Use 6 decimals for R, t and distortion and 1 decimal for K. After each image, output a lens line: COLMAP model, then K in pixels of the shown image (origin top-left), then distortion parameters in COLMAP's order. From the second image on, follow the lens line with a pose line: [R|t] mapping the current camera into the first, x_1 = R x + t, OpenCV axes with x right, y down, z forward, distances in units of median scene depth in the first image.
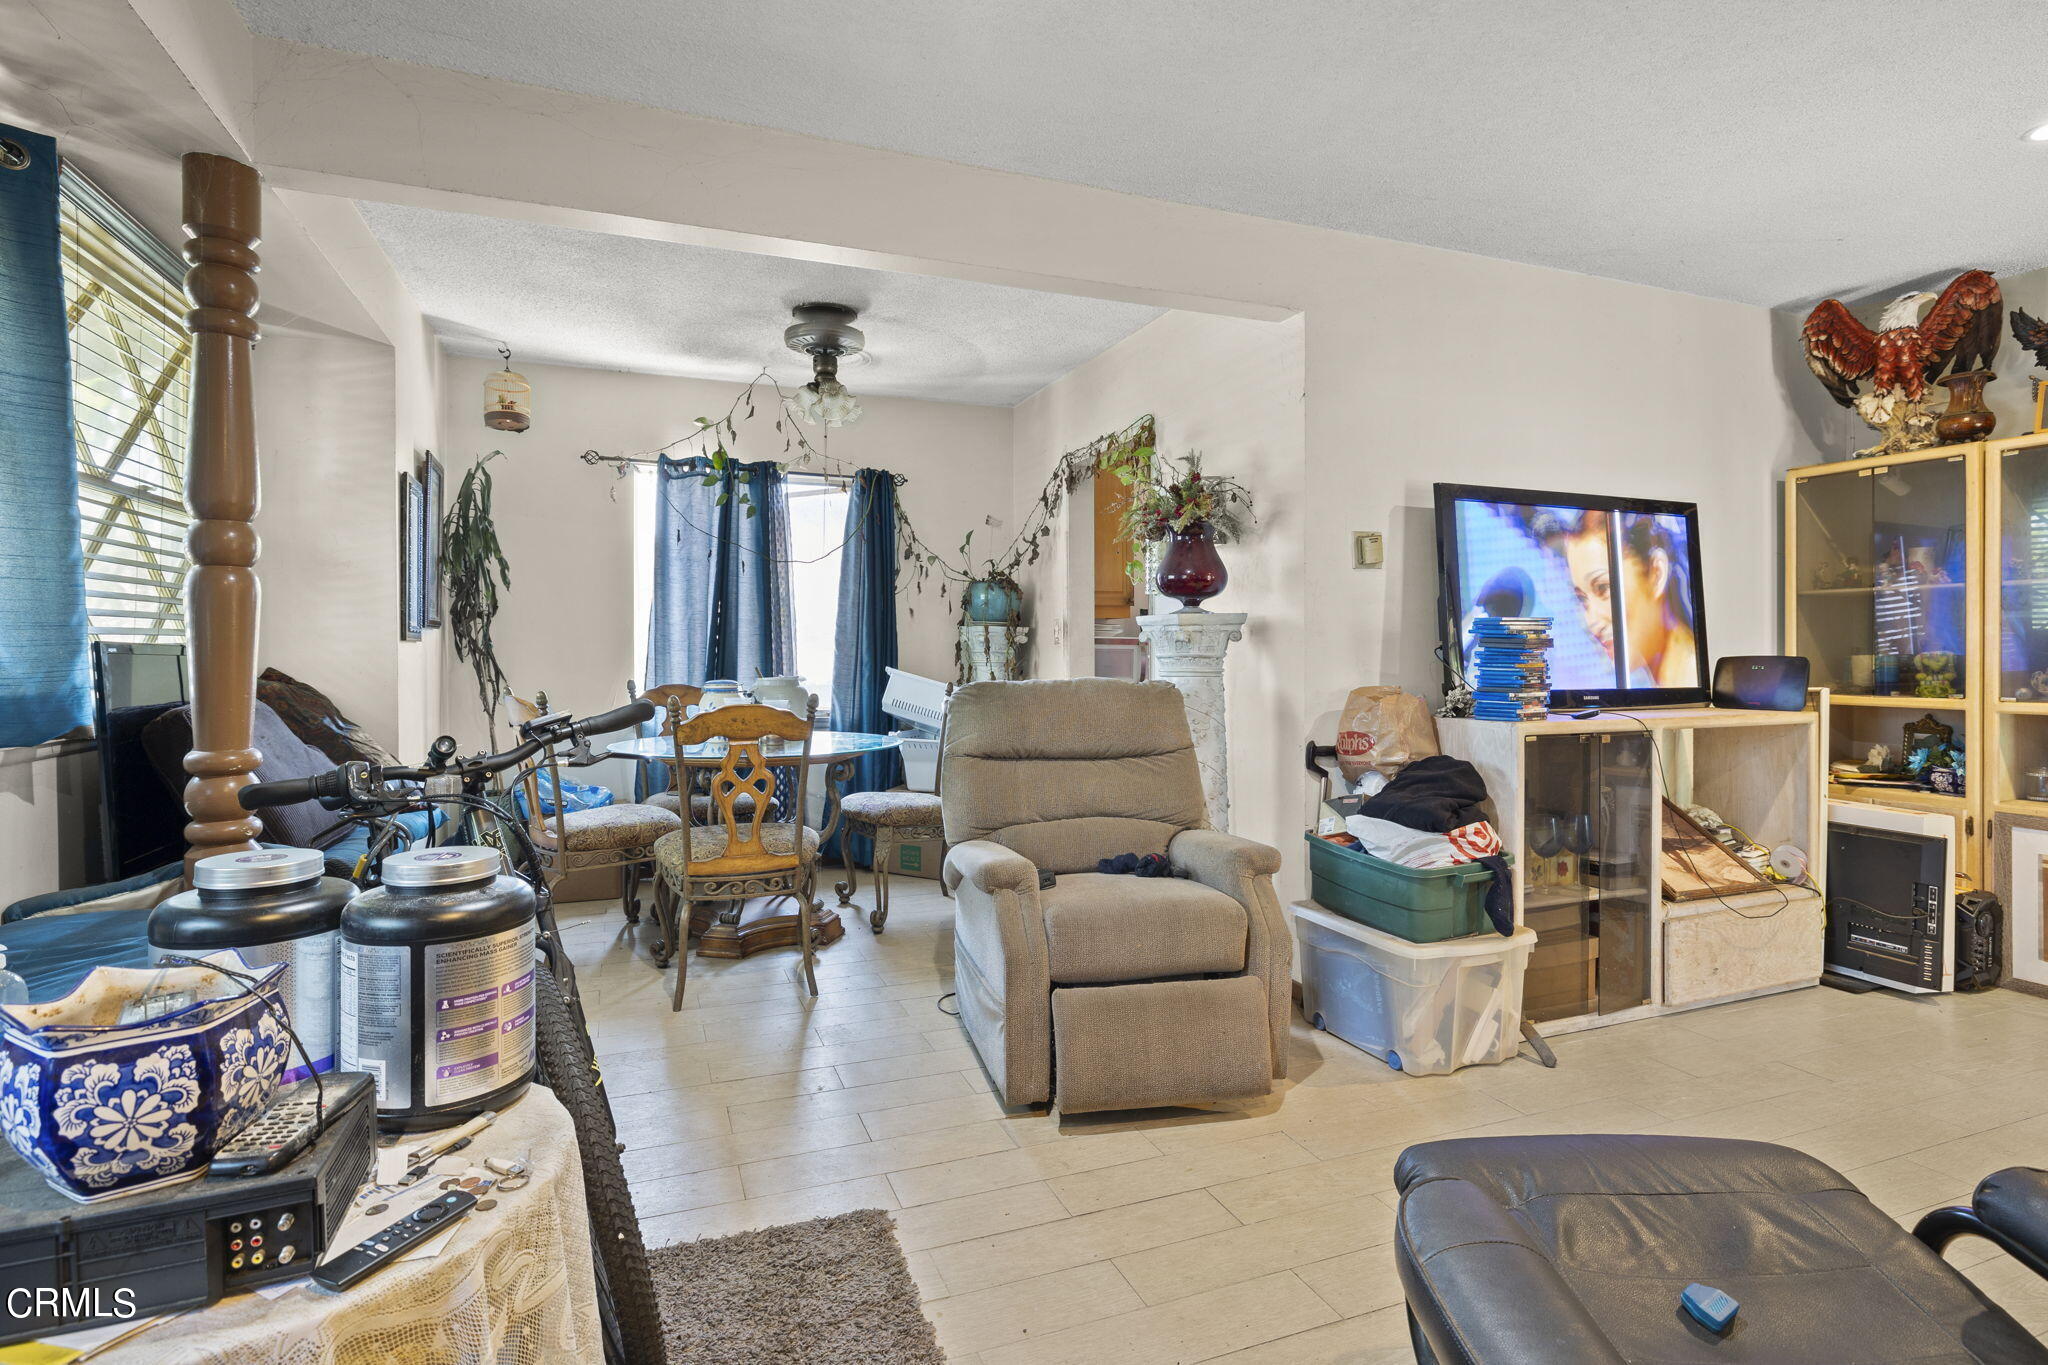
lens RADIAL K [[938.2, 0, 1024.0], [0, 938.2, 682.5], [0, 0, 1]] dist [0.022848, -0.000003]
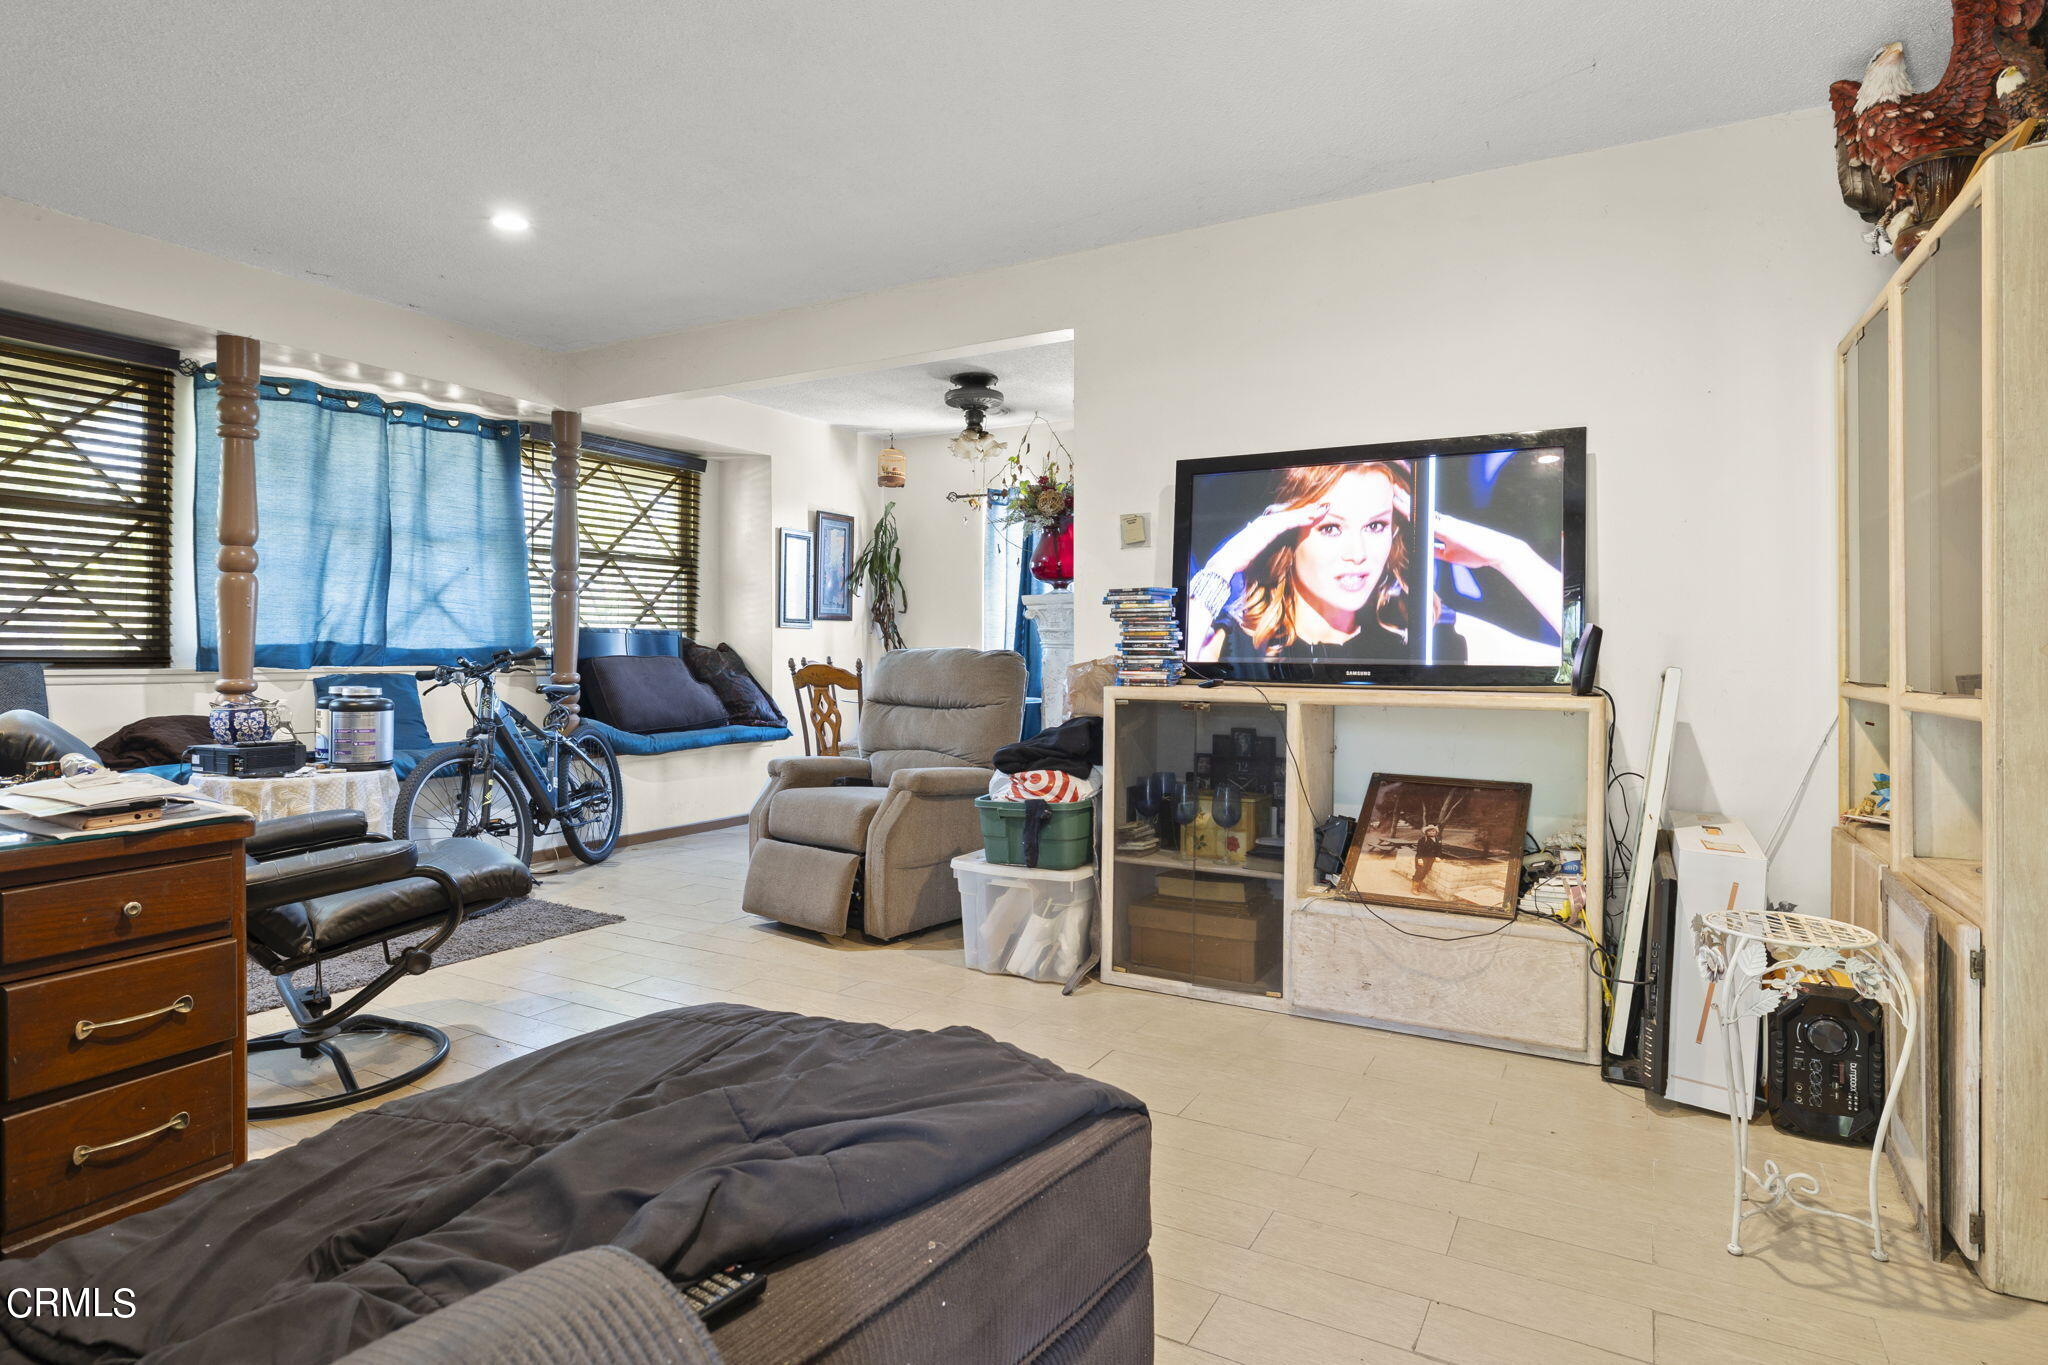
lens RADIAL K [[1010.1, 0, 1024.0], [0, 1010.1, 682.5], [0, 0, 1]] dist [-0.003582, -0.000327]
pose [[0.660482, 0.030915, -0.750205, 1.197799], [-0.030575, 0.999431, 0.014268, 0.021422], [0.750219, 0.013514, 0.661051, 0.147597]]
